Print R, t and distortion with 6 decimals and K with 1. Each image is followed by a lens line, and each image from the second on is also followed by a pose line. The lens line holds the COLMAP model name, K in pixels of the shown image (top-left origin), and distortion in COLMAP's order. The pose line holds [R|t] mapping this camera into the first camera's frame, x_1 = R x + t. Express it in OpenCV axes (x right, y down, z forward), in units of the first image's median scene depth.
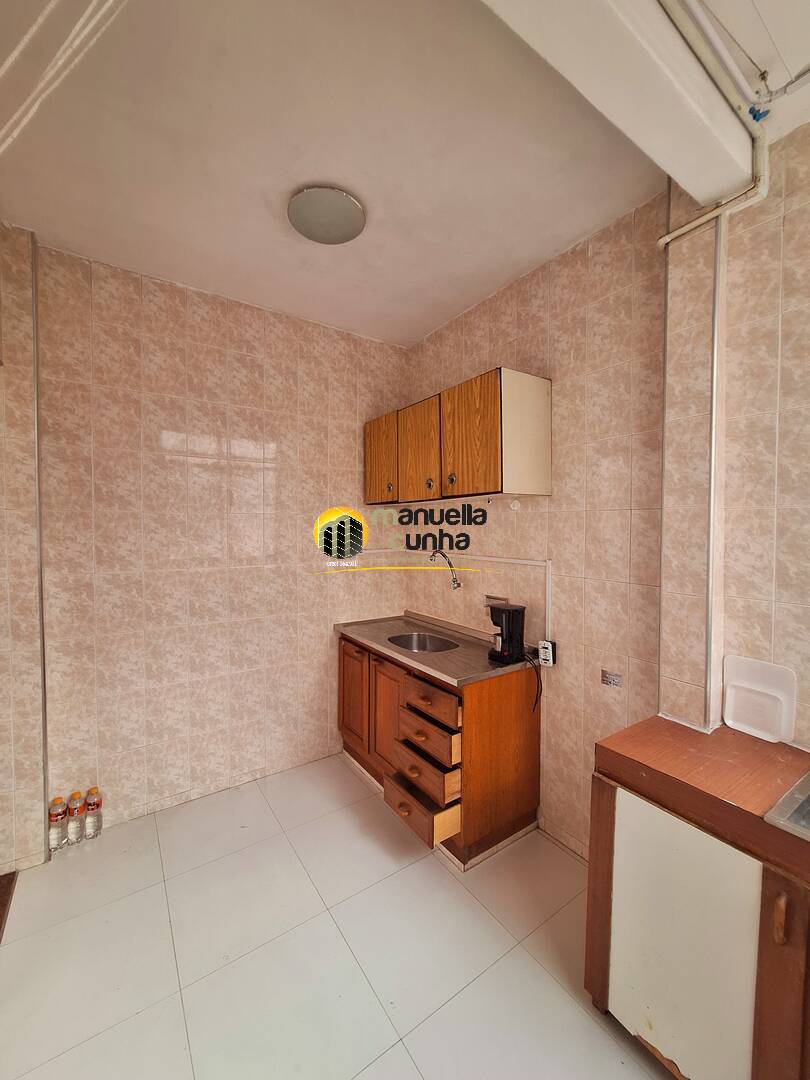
lens RADIAL K [[431.4, 0, 406.6], [0, 431.4, 536.9], [0, 0, 1]] dist [-0.002918, 0.000371]
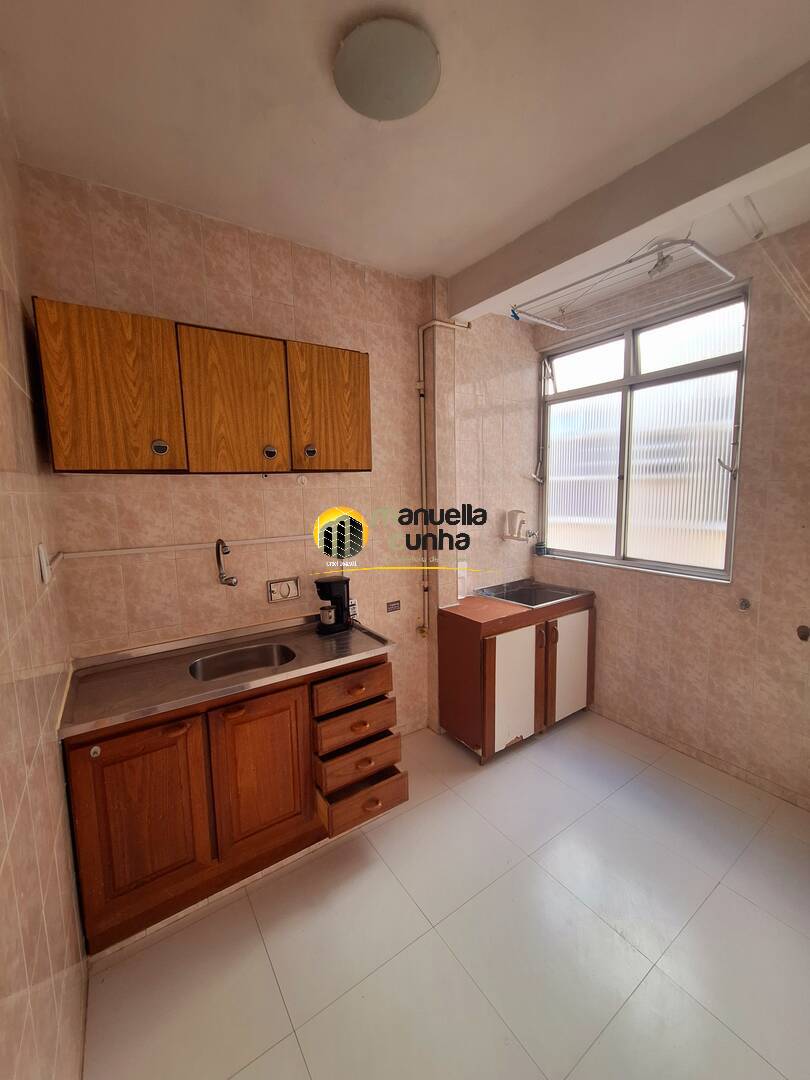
lens RADIAL K [[431.4, 0, 406.6], [0, 431.4, 536.9], [0, 0, 1]] dist [-0.002918, 0.000371]
pose [[0.001786, -0.116540, 0.993184, -0.810121], [0.044062, 0.992231, 0.116348, -0.054221], [-0.999027, 0.043554, 0.006908, 0.820762]]
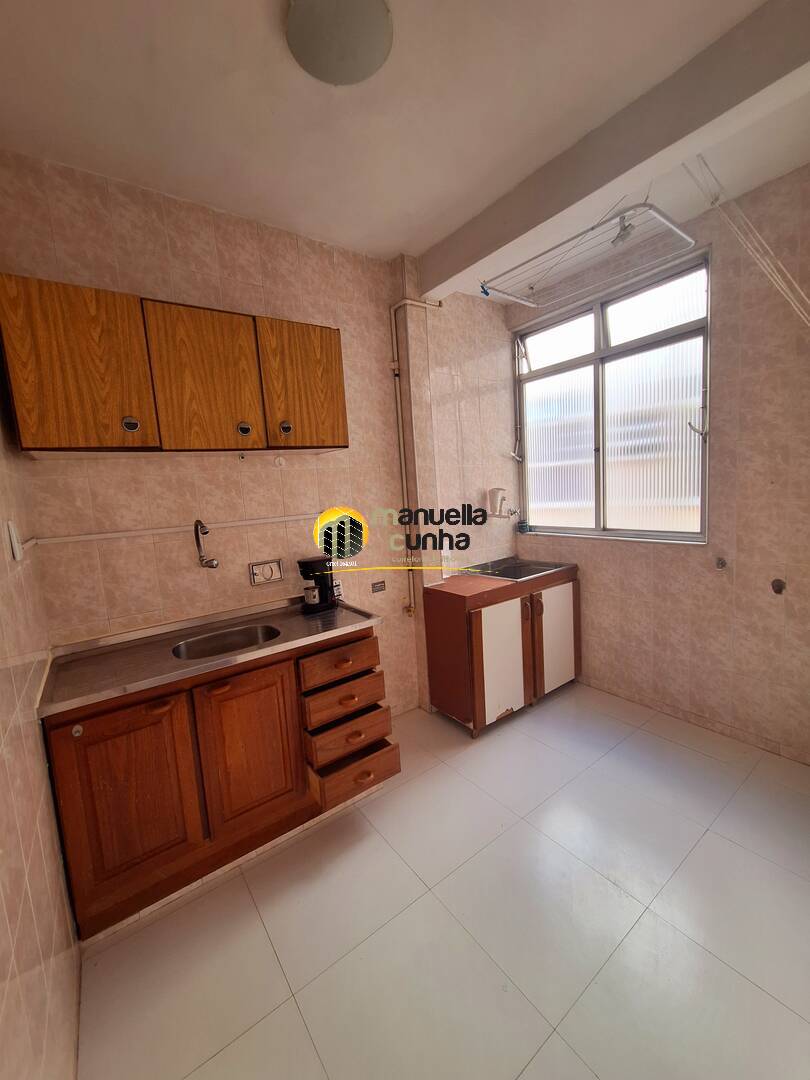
lens RADIAL K [[431.4, 0, 406.6], [0, 431.4, 536.9], [0, 0, 1]] dist [-0.002918, 0.000371]
pose [[-0.030366, -0.112867, 0.993146, -0.821026], [0.089244, 0.989330, 0.115162, 0.008758], [-0.995547, 0.092129, -0.019970, 0.807441]]
